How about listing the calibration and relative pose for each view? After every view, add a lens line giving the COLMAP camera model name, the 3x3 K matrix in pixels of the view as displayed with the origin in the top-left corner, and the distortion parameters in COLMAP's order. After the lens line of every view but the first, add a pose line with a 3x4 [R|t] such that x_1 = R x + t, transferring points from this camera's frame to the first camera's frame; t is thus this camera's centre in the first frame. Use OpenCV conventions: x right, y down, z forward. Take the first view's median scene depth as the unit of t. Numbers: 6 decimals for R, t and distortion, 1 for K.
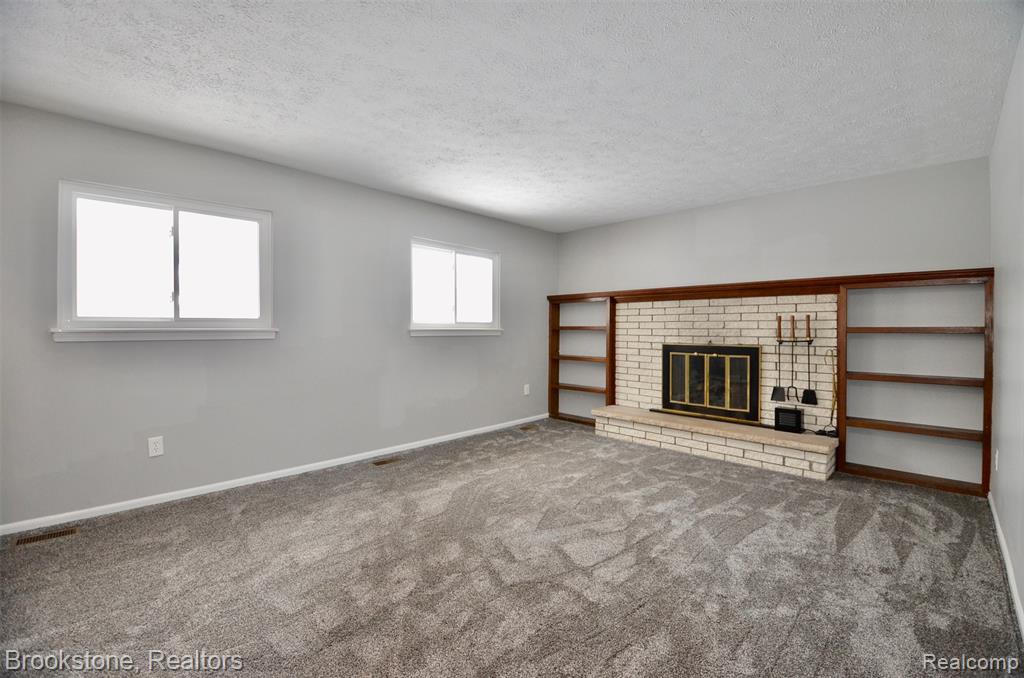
lens RADIAL K [[448.2, 0, 516.2], [0, 448.2, 332.0], [0, 0, 1]] dist [0.015206, -0.022185]
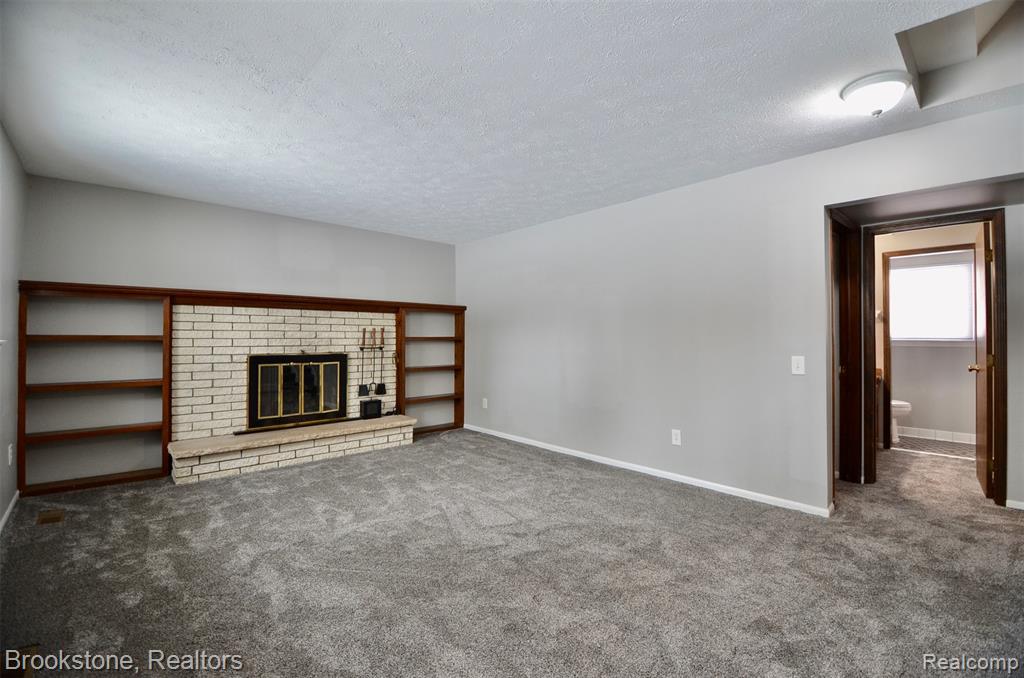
lens RADIAL K [[448.2, 0, 516.2], [0, 448.2, 332.0], [0, 0, 1]] dist [0.015206, -0.022185]
pose [[0.051206, 0.008450, 0.998652, -0.609730], [0.006432, 0.999941, -0.008790, -0.010275], [-0.998667, 0.006874, 0.051149, 0.485849]]
